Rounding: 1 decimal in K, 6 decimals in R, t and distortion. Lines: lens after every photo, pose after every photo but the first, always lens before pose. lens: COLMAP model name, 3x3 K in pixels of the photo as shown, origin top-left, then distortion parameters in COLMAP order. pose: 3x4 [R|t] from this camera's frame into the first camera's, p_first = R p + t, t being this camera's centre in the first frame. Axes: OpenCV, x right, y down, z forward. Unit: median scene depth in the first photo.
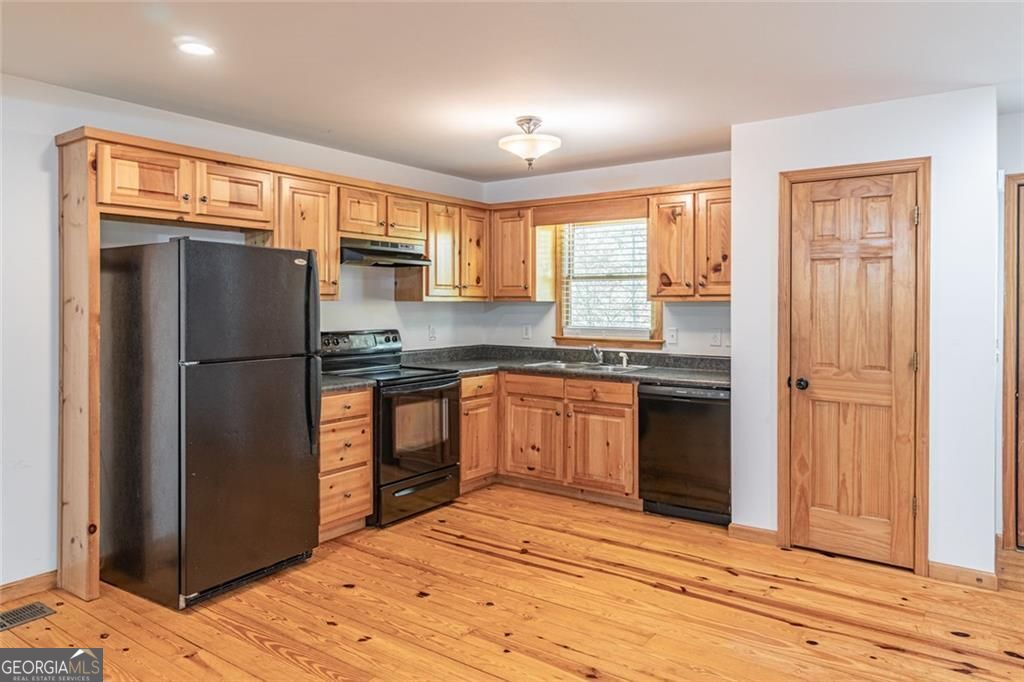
lens RADIAL K [[687.1, 0, 511.2], [0, 687.1, 311.6], [0, 0, 1]] dist [0.003885, 0.001355]
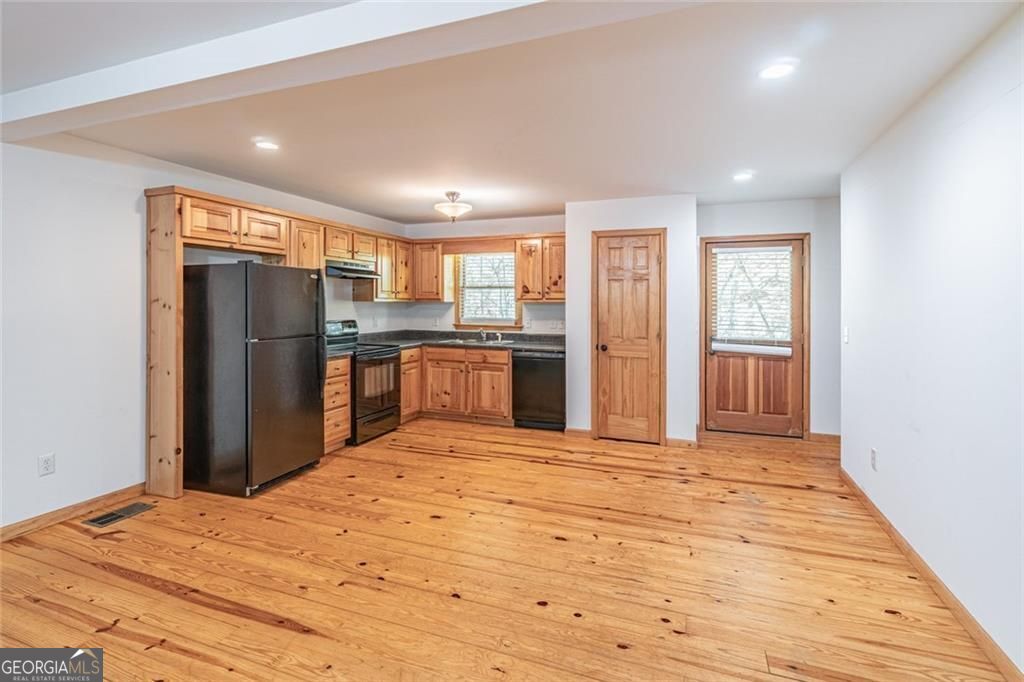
lens RADIAL K [[491.1, 0, 510.7], [0, 491.1, 307.5], [0, 0, 1]] dist [-0.001083, -0.000879]
pose [[0.966656, 0.000825, 0.256076, -0.125102], [0.000164, 0.999993, -0.003840, 0.002662], [-0.256078, 0.003754, 0.966649, -0.163102]]
